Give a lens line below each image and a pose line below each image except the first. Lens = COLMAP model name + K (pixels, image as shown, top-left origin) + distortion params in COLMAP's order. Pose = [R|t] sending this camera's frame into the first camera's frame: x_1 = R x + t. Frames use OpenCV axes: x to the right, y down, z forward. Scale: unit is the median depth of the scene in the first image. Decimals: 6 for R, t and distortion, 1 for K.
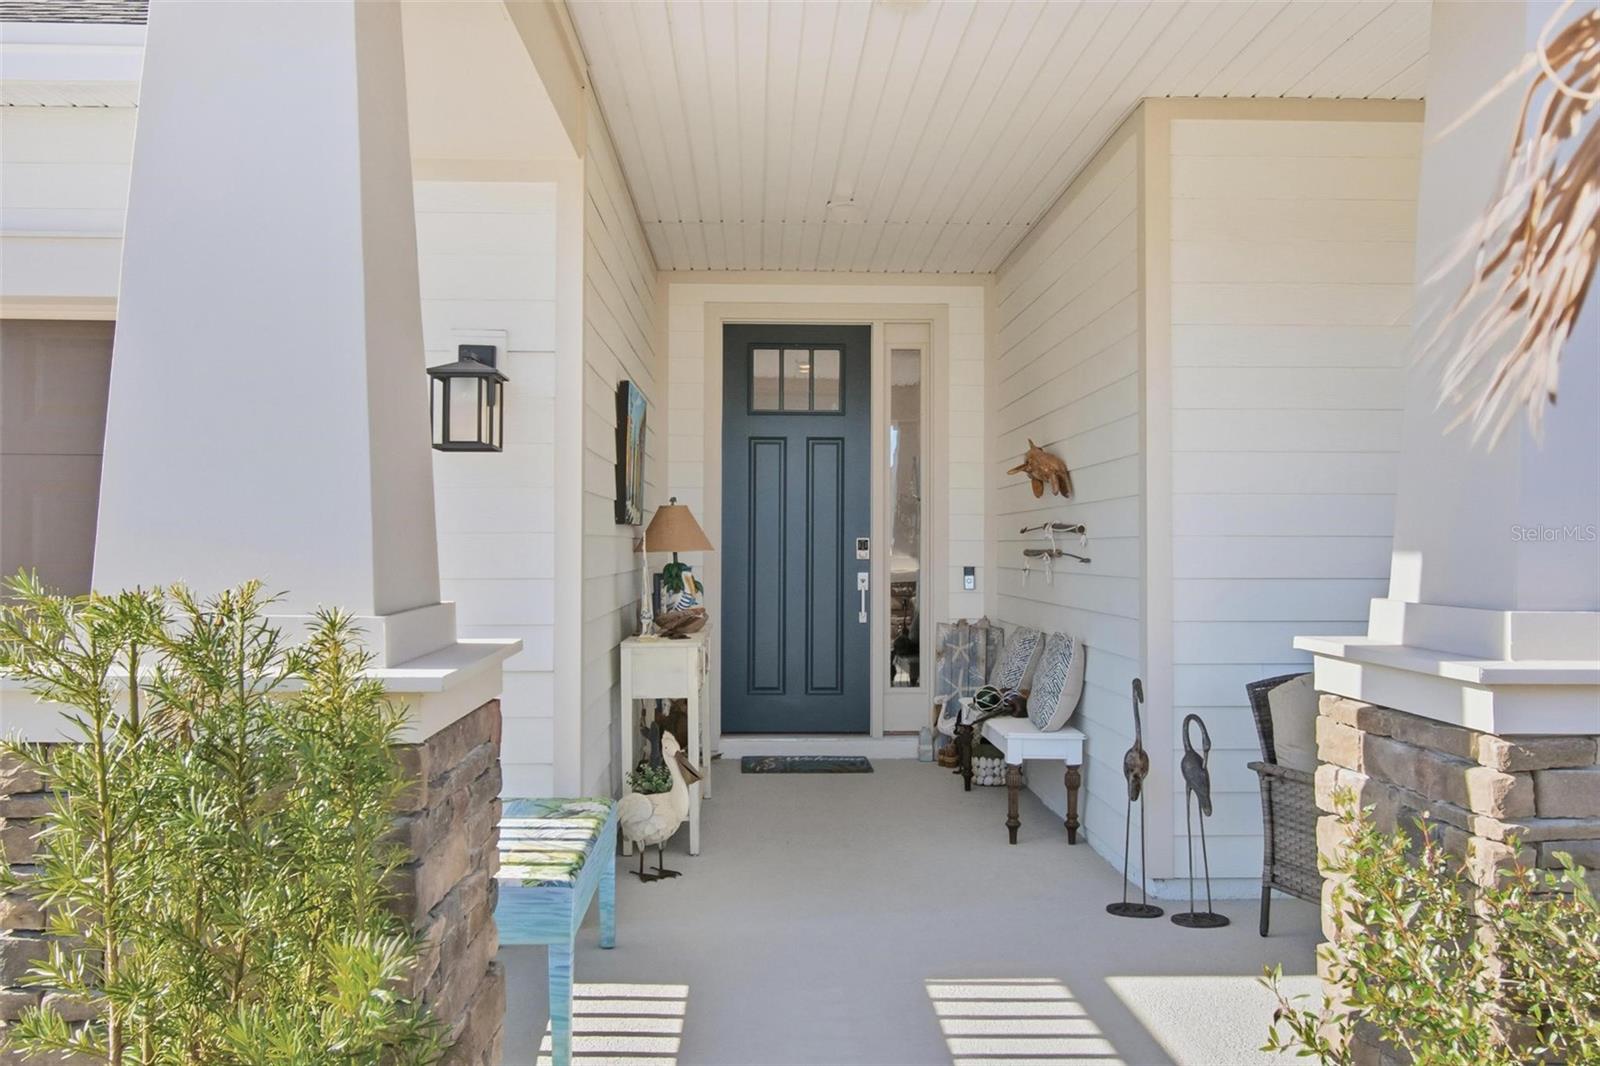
lens RADIAL K [[1328.0, 0, 800.0], [0, 1328.0, 533.0], [0, 0, 1]] dist [-0.001429, 0.000715]
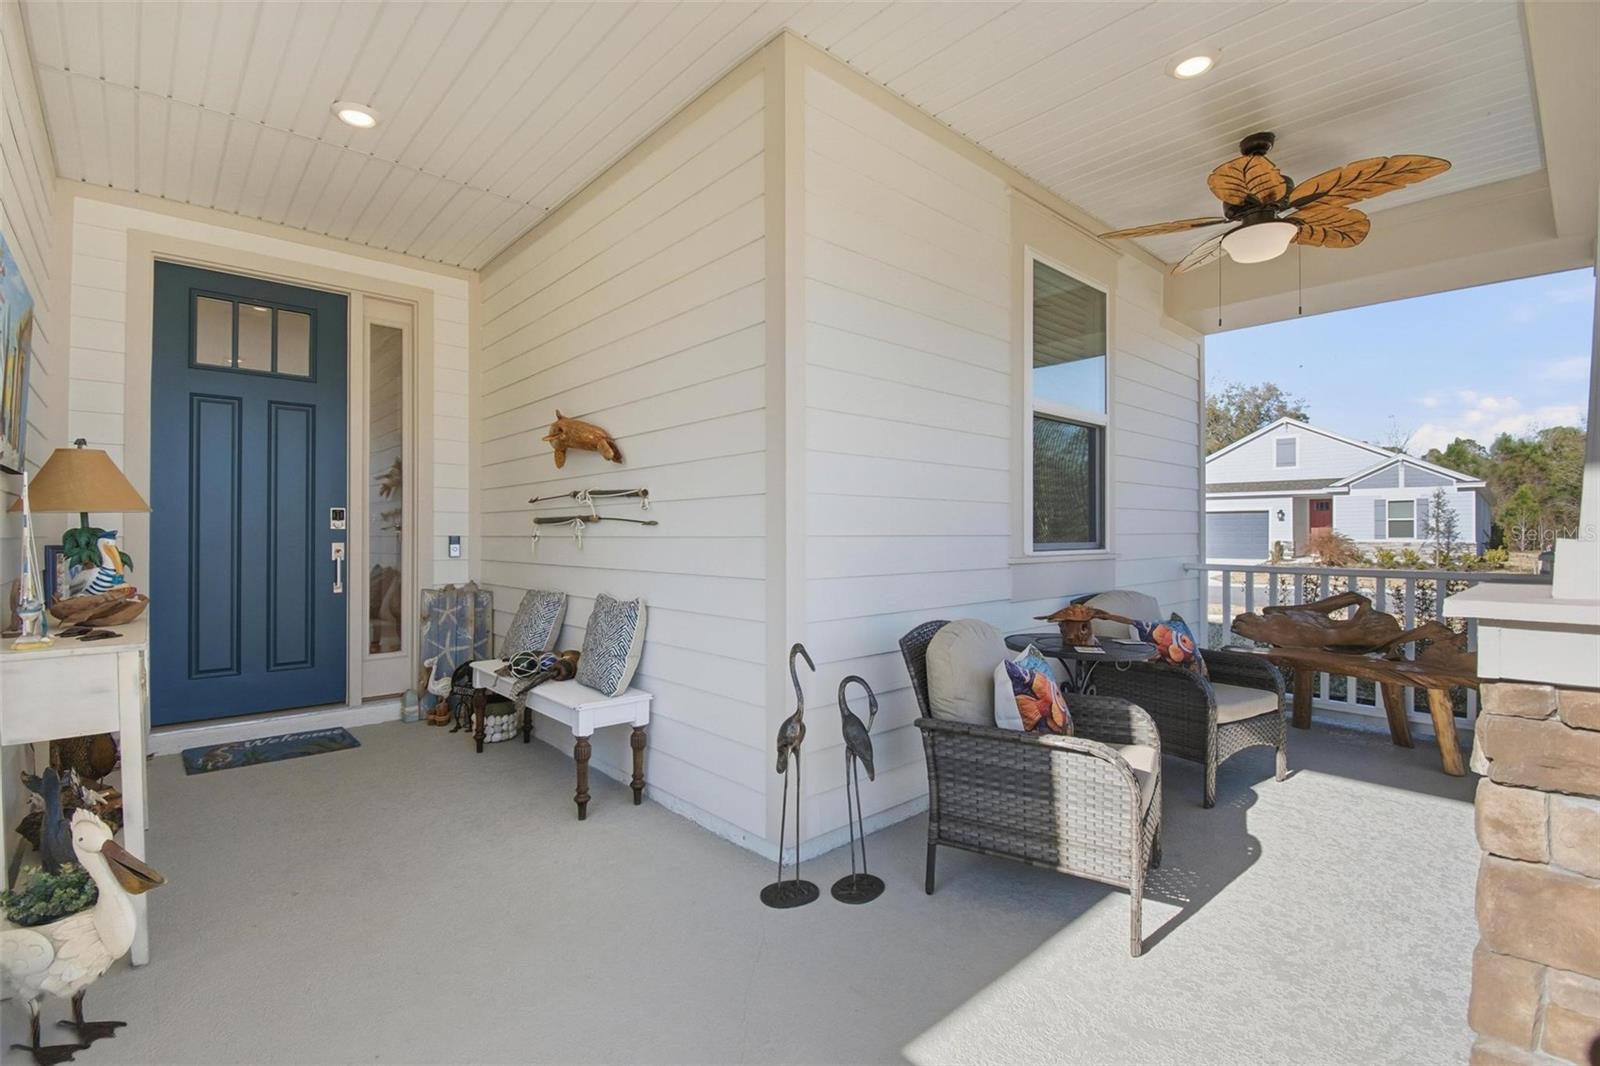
lens RADIAL K [[719.5, 0, 800.0], [0, 719.5, 533.0], [0, 0, 1]] dist [0.021251, -0.024820]
pose [[0.761709, -0.001772, 0.647917, -0.050800], [-0.004285, 0.999961, 0.007773, 0.021112], [-0.647905, -0.008697, 0.761671, 0.454540]]
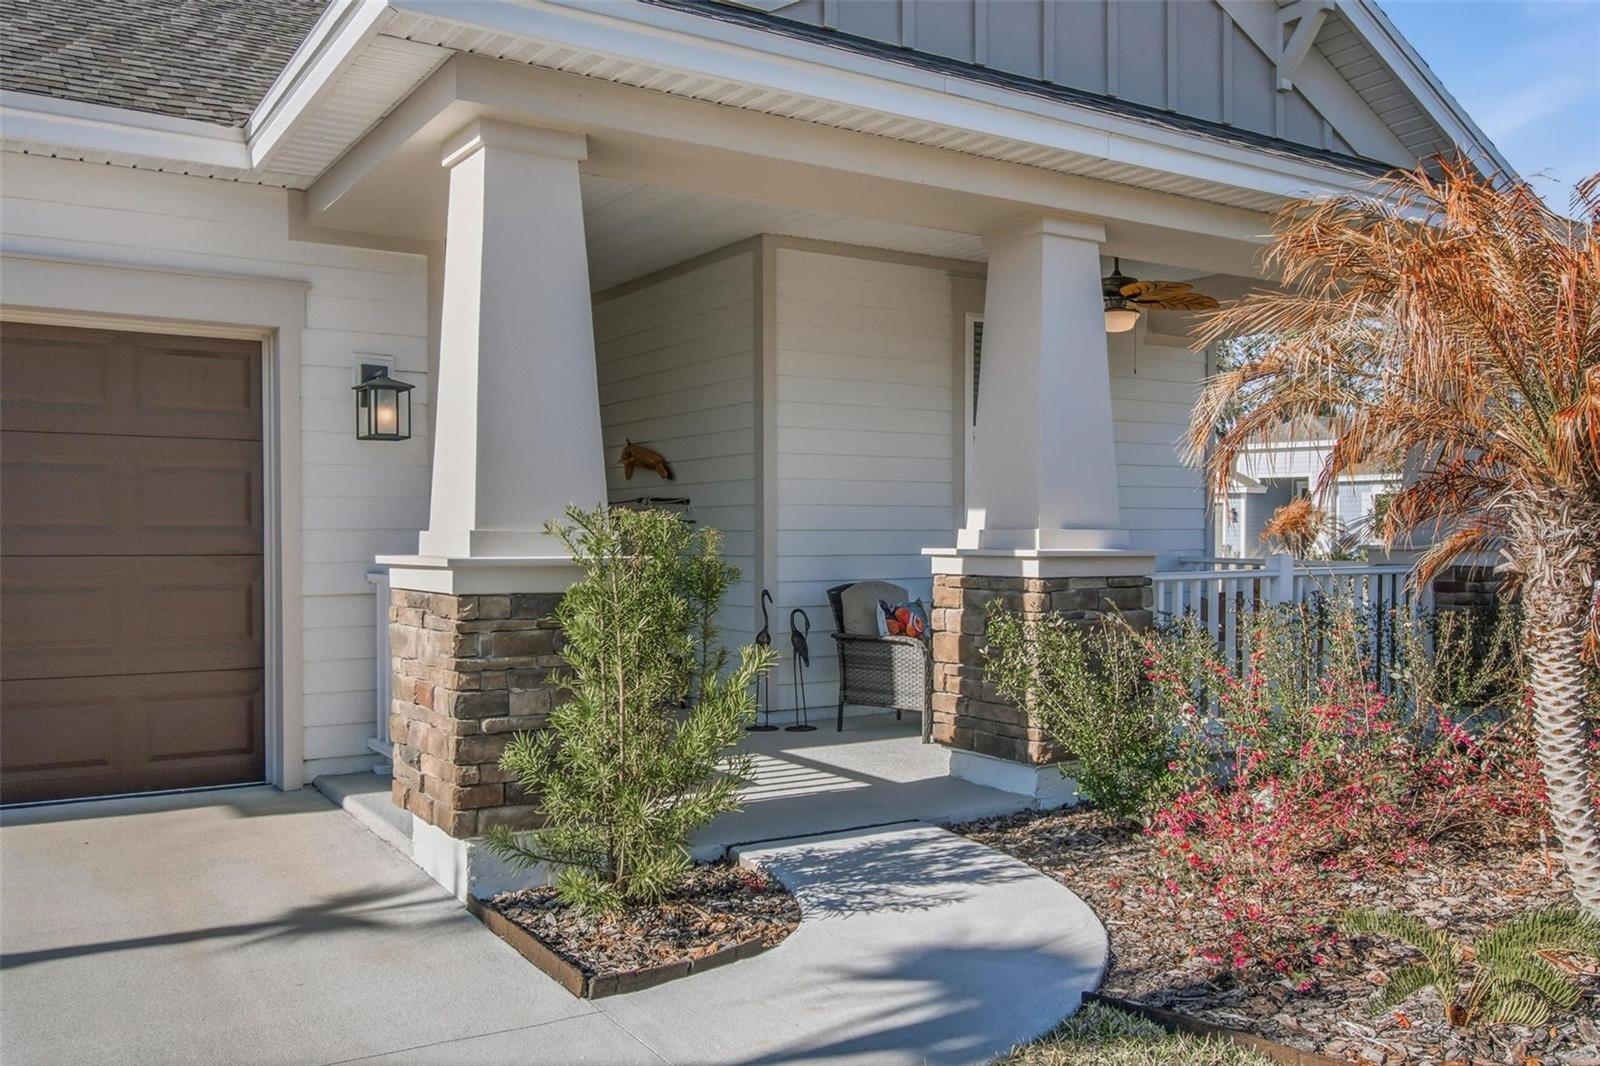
lens RADIAL K [[1328.0, 0, 800.0], [0, 1328.0, 533.0], [0, 0, 1]] dist [-0.001429, 0.000715]
pose [[0.854911, -0.001353, 0.518773, -0.421370], [-0.004007, 0.999950, 0.009211, 0.017140], [-0.518760, -0.009954, 0.854862, -0.327964]]
